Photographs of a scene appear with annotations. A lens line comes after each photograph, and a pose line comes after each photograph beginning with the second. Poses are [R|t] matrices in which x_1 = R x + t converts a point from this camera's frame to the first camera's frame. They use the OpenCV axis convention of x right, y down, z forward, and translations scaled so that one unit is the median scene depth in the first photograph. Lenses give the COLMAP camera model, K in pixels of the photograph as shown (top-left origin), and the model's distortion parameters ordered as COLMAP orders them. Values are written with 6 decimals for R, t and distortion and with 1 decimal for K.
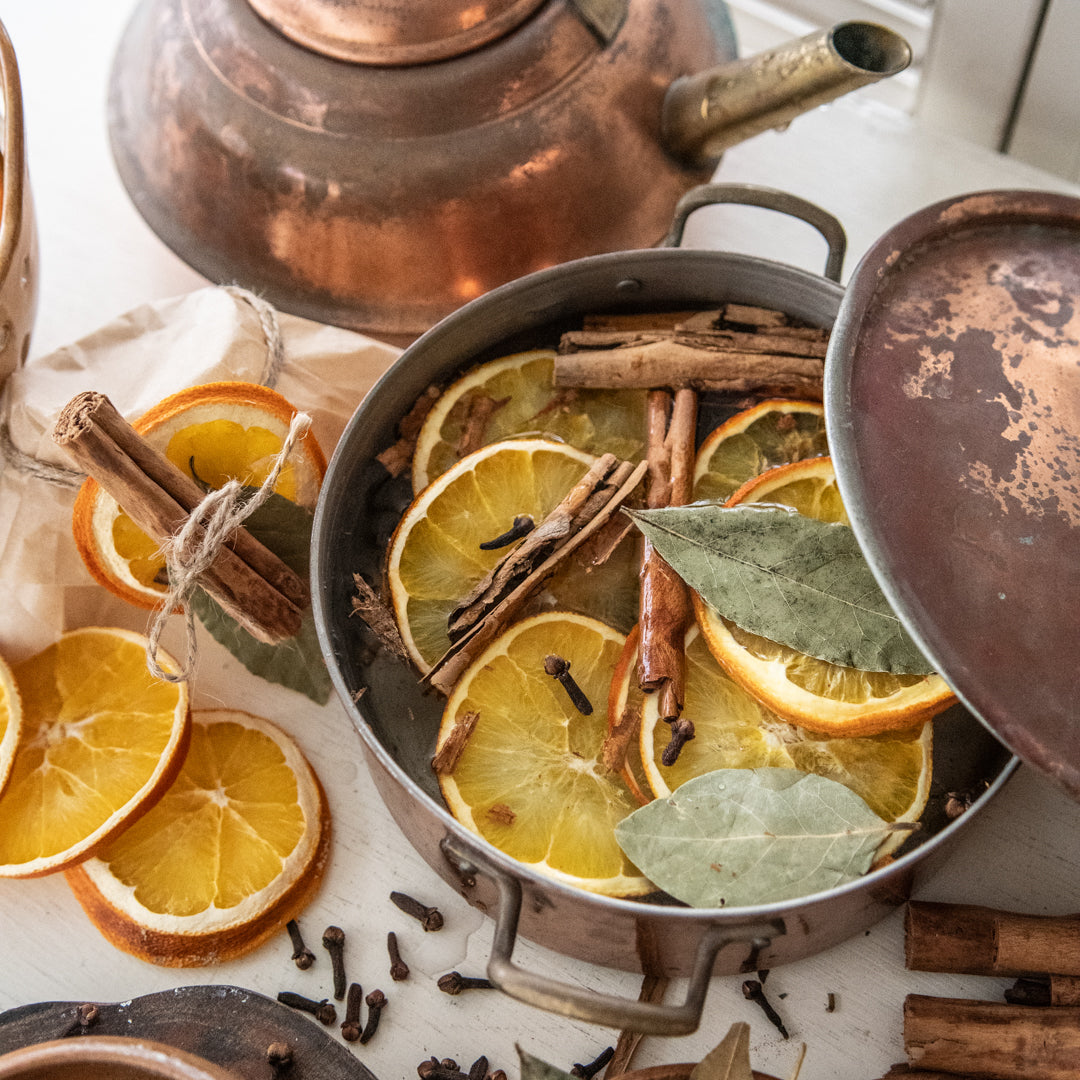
lens RADIAL K [[1751.8, 0, 539.0], [0, 1751.8, 607.9], [0, 0, 1]] dist [0.006993, 0.000000]
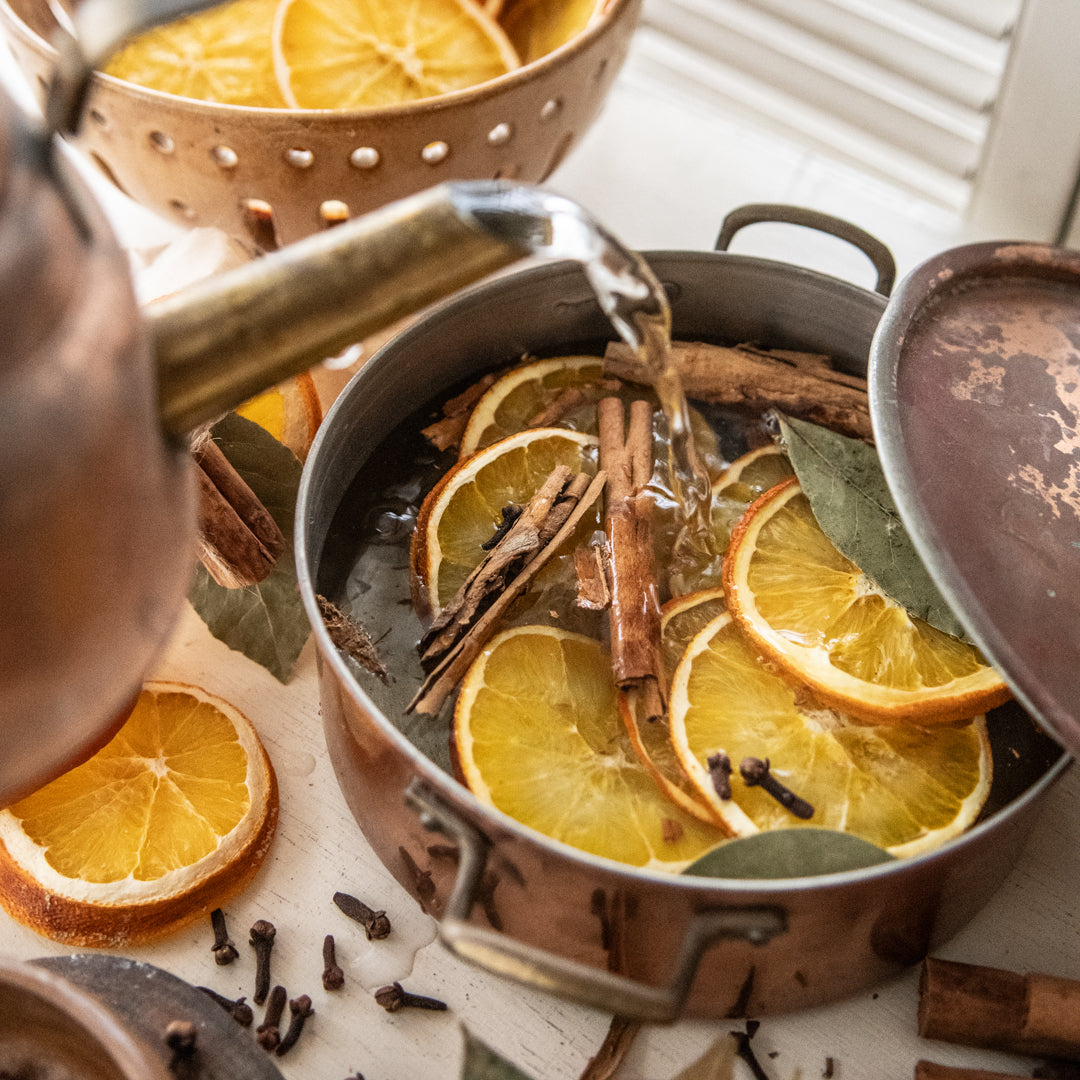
lens RADIAL K [[1751.8, 0, 534.1], [0, 1751.8, 511.7], [0, 0, 1]] dist [0.006993, 0.000000]
pose [[0.993853, 0.109771, -0.014342, 0.006123], [-0.109947, 0.963617, -0.243629, 0.185857], [-0.012923, 0.243708, 0.969763, 0.105059]]
